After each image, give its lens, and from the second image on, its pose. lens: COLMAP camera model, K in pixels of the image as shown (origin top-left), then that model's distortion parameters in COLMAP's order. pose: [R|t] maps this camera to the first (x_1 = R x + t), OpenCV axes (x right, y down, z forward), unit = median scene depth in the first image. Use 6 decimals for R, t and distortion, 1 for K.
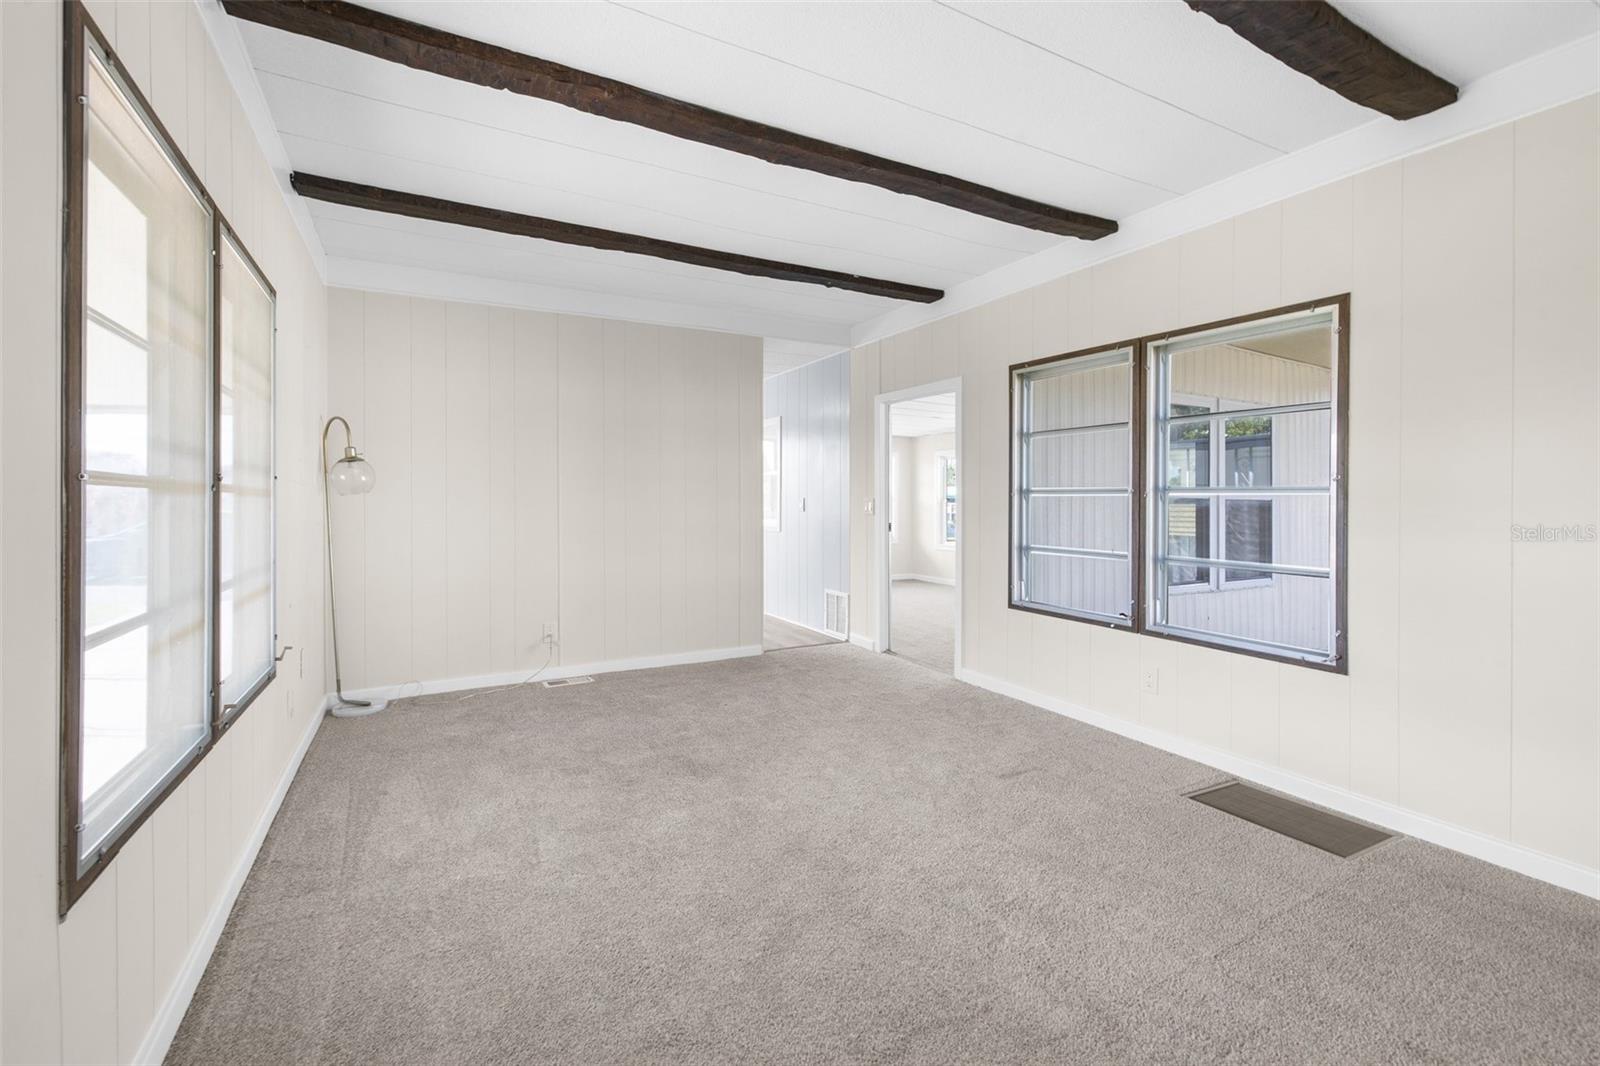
lens RADIAL K [[693.5, 0, 799.8], [0, 693.5, 501.2], [0, 0, 1]] dist [-0.001394, -0.000153]
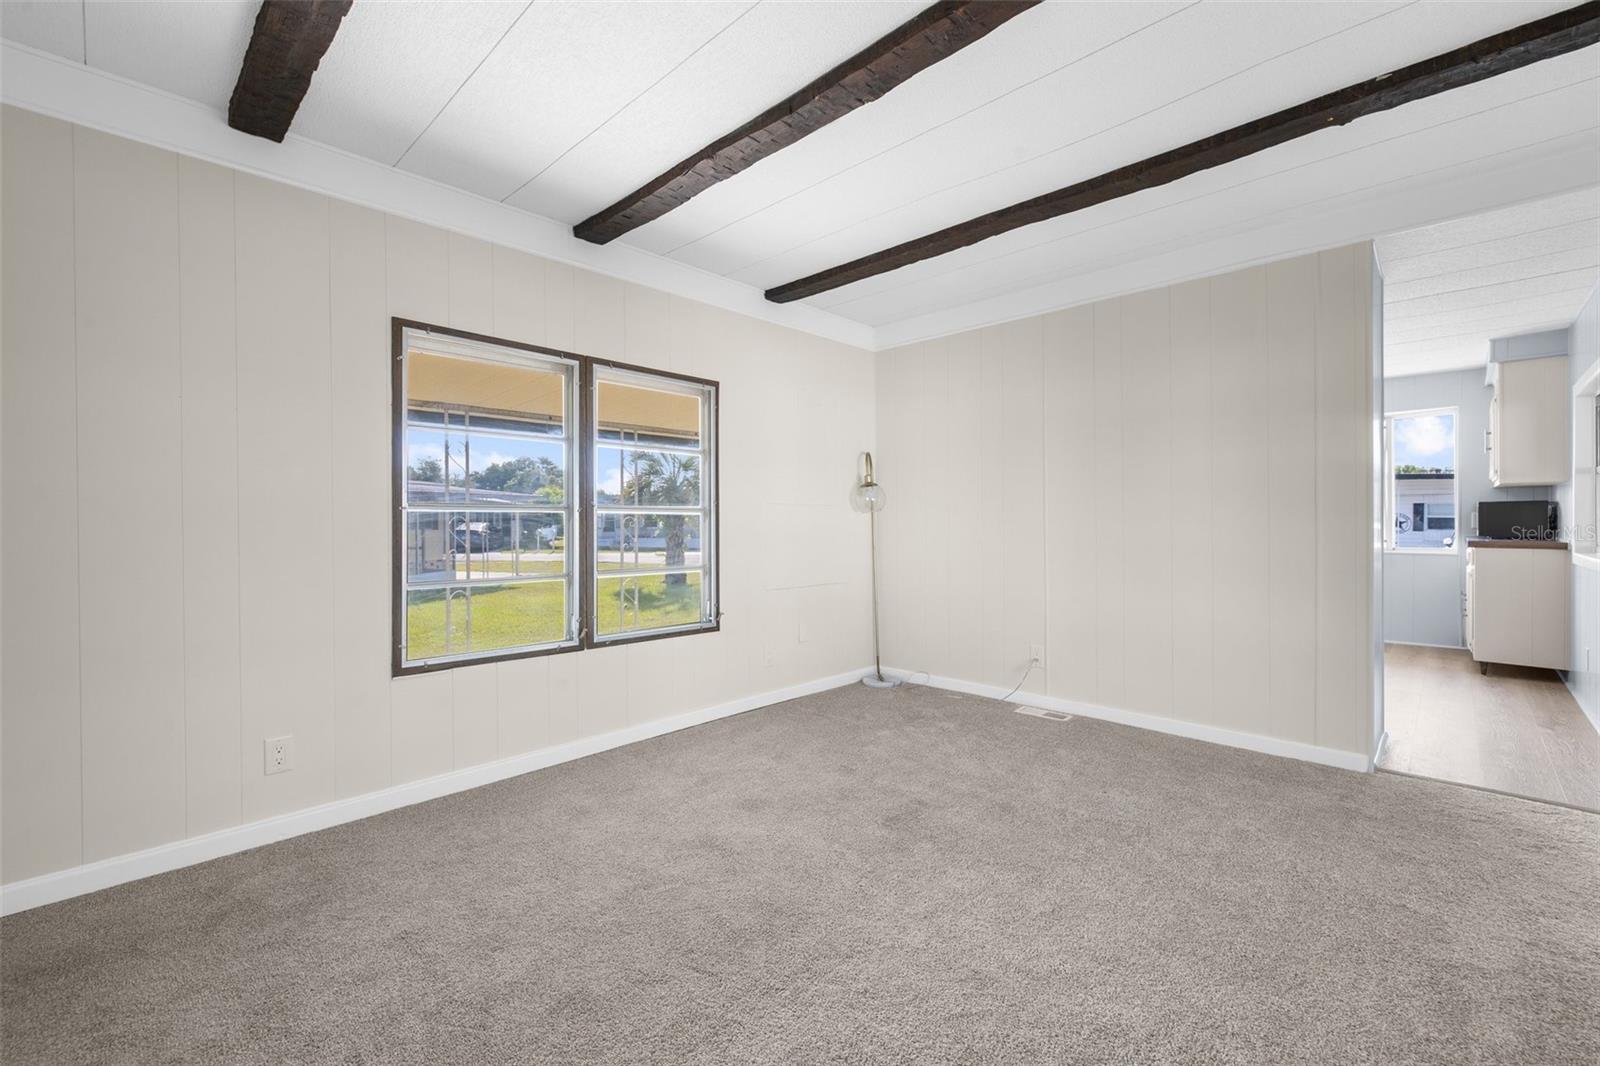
lens RADIAL K [[695.2, 0, 801.9], [0, 695.2, 518.3], [0, 0, 1]] dist [0.000676, 0.000092]
pose [[0.288735, -0.001250, -0.957408, 0.527769], [-0.002885, 0.999993, -0.002176, 0.005139], [0.957405, 0.003390, 0.288729, 0.492358]]
